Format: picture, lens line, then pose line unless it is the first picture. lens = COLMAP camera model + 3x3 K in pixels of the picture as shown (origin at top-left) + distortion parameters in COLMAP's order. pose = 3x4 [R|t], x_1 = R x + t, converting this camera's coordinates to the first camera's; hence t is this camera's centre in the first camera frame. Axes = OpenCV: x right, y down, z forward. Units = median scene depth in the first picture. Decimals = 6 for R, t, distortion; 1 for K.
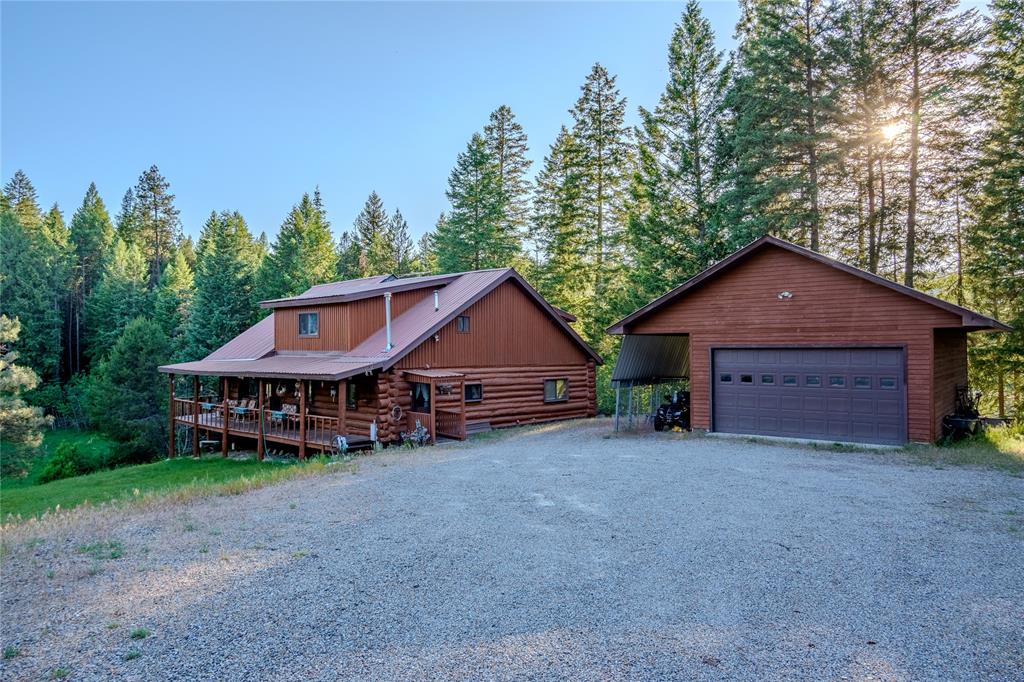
lens RADIAL K [[664.6, 0, 512.0], [0, 664.6, 341.0], [0, 0, 1]] dist [0.000008, 0.000471]
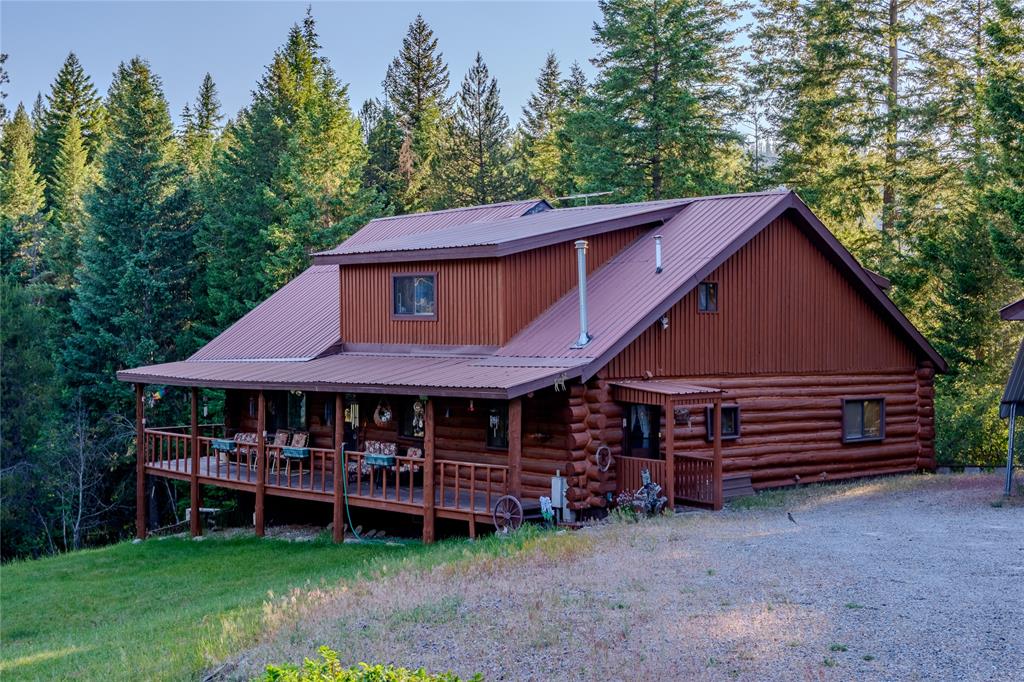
lens RADIAL K [[1465.3, 0, 512.0], [0, 1465.3, 341.0], [0, 0, 1]] dist [-0.033688, -0.008117]
pose [[0.996983, 0.004494, -0.077487, -0.116640], [-0.003106, 0.999833, 0.018014, -0.008871], [0.077555, -0.017719, 0.996831, -0.173734]]
